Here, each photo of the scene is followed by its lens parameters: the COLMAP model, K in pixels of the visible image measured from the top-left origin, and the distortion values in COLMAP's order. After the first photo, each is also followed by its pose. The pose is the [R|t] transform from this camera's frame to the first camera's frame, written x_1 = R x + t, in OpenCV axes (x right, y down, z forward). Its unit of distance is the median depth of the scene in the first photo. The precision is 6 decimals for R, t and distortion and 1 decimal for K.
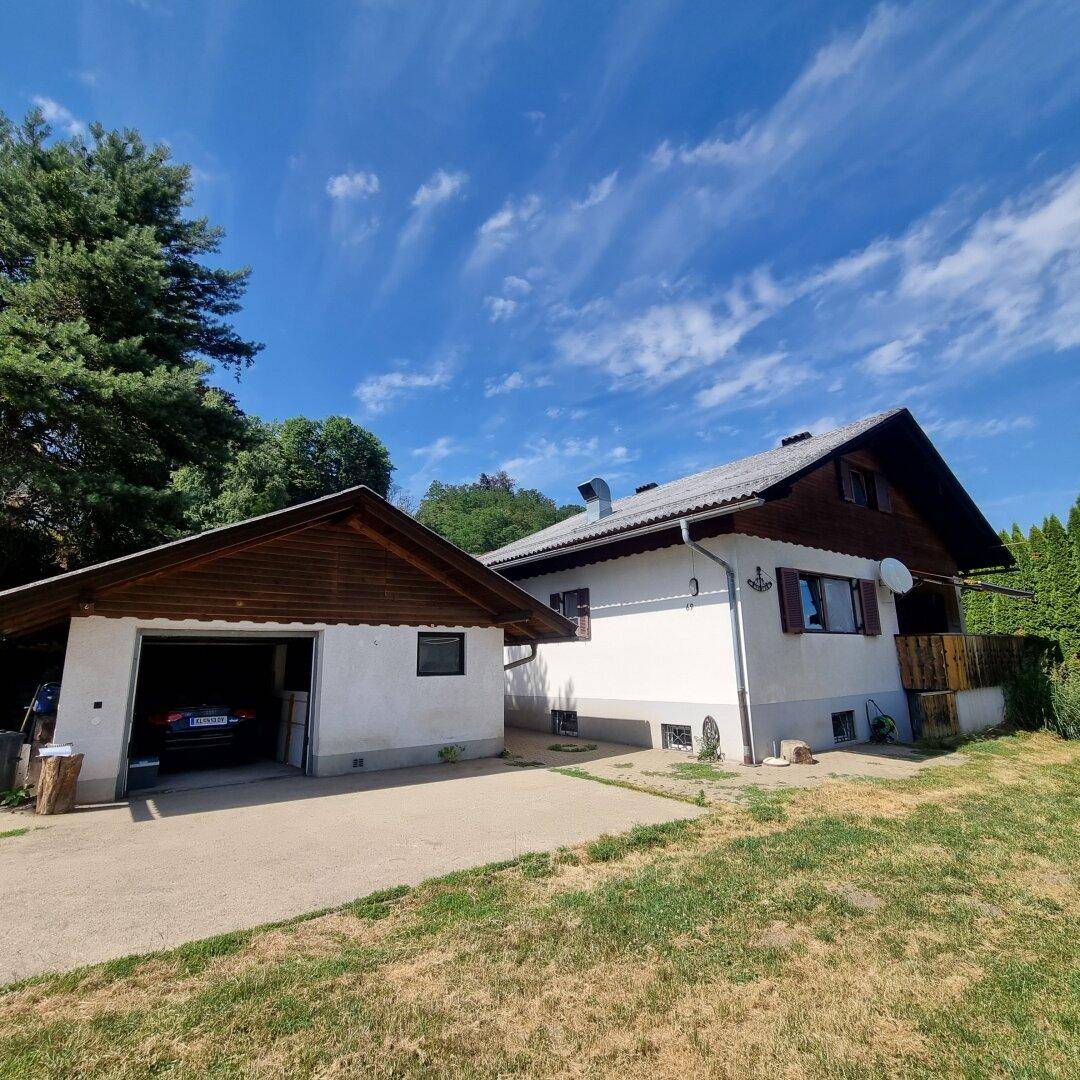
lens RADIAL K [[594.8, 0, 542.8], [0, 594.8, 535.2], [0, 0, 1]] dist [0.000929, -0.000711]
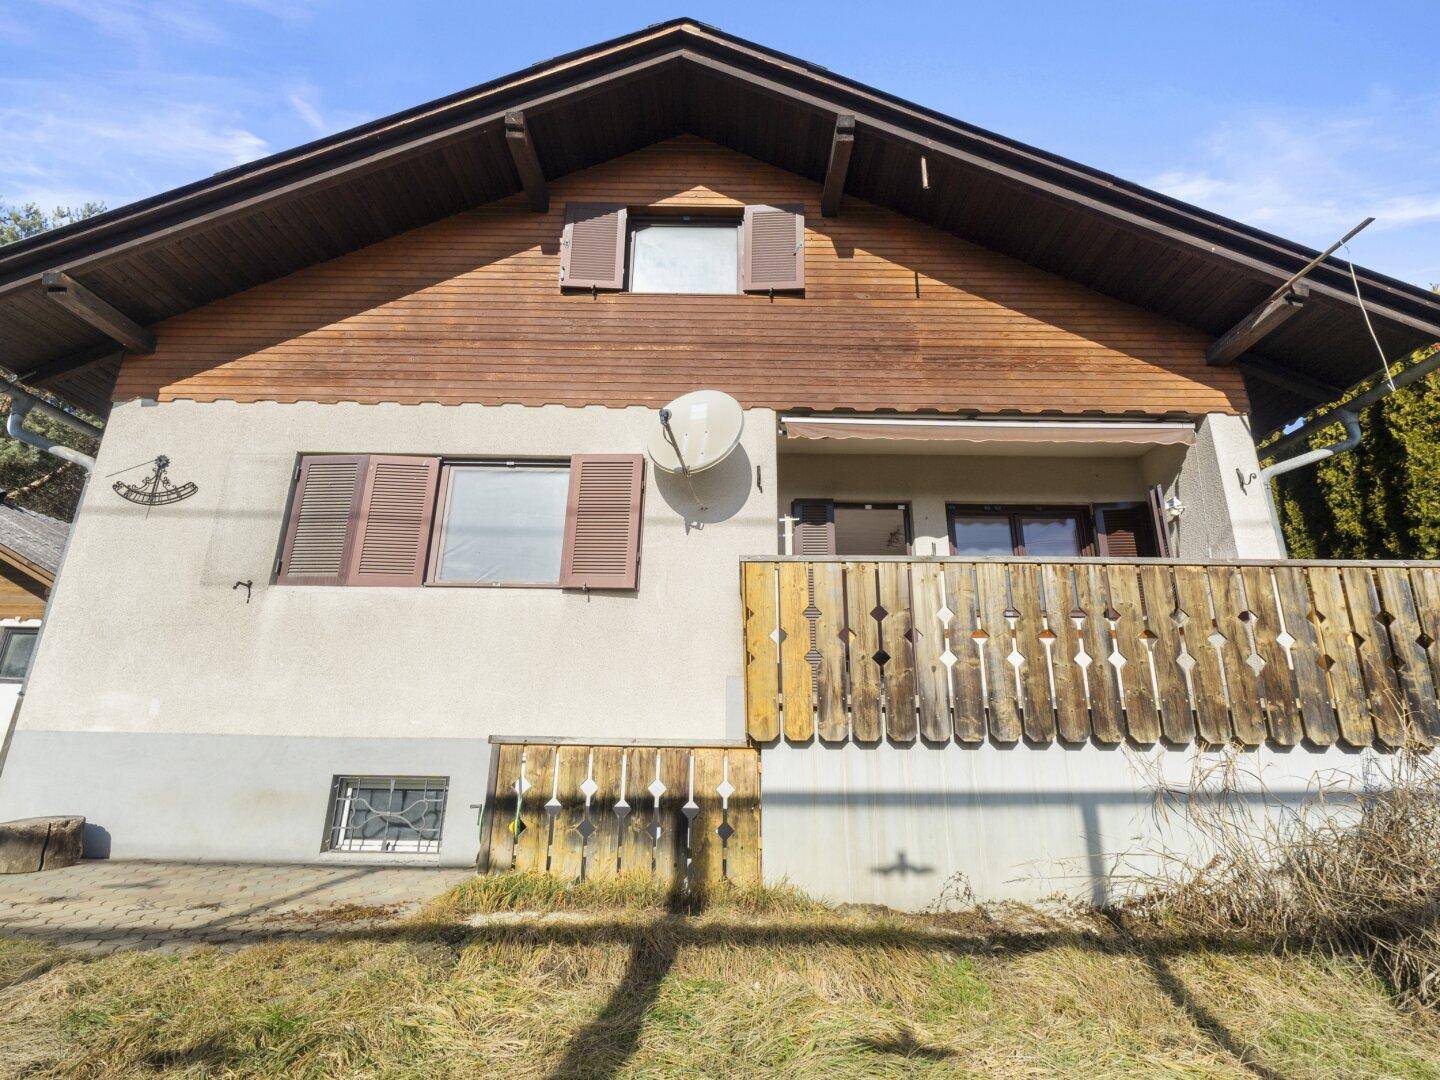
lens RADIAL K [[637.5, 0, 721.8], [0, 637.5, 547.3], [0, 0, 1]] dist [0.000668, 0.000048]
pose [[0.788872, -0.132574, -0.600088, 1.014662], [0.100885, 0.991144, -0.086345, 0.215204], [0.606221, 0.007575, 0.795260, 0.837014]]
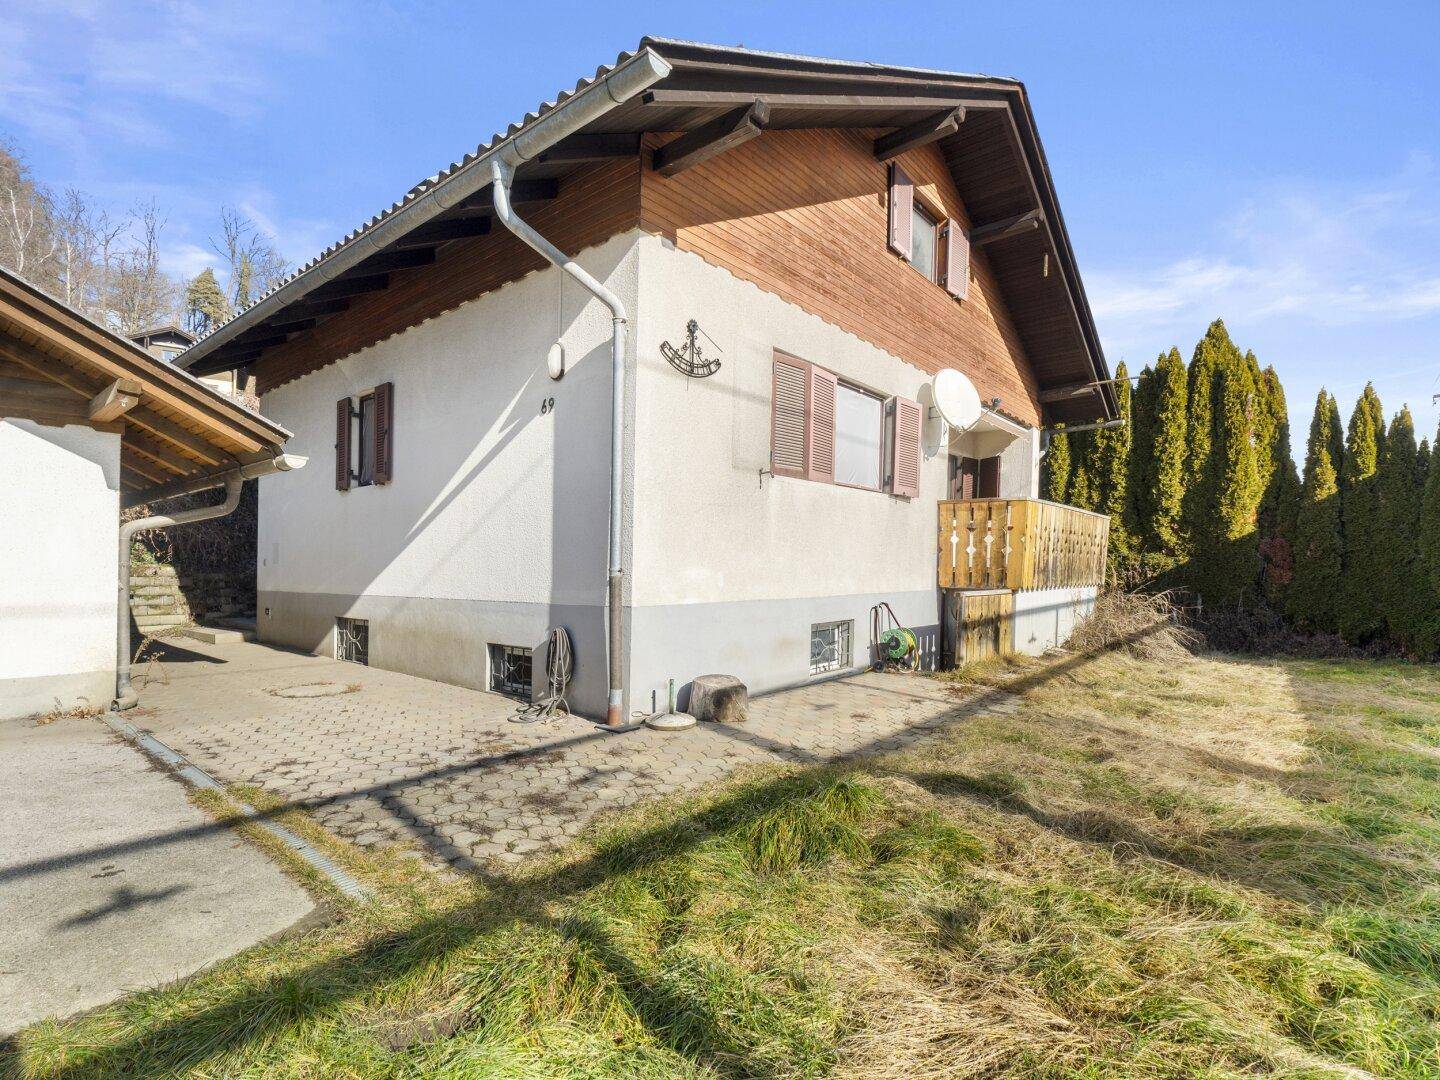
lens RADIAL K [[717.8, 0, 696.0], [0, 717.8, 597.0], [0, 0, 1]] dist [-0.000659, -0.000736]
pose [[0.979027, 0.008199, 0.203565, 0.247002], [-0.058867, 0.967954, 0.244131, 0.121031], [-0.195040, -0.250995, 0.948136, 0.404520]]
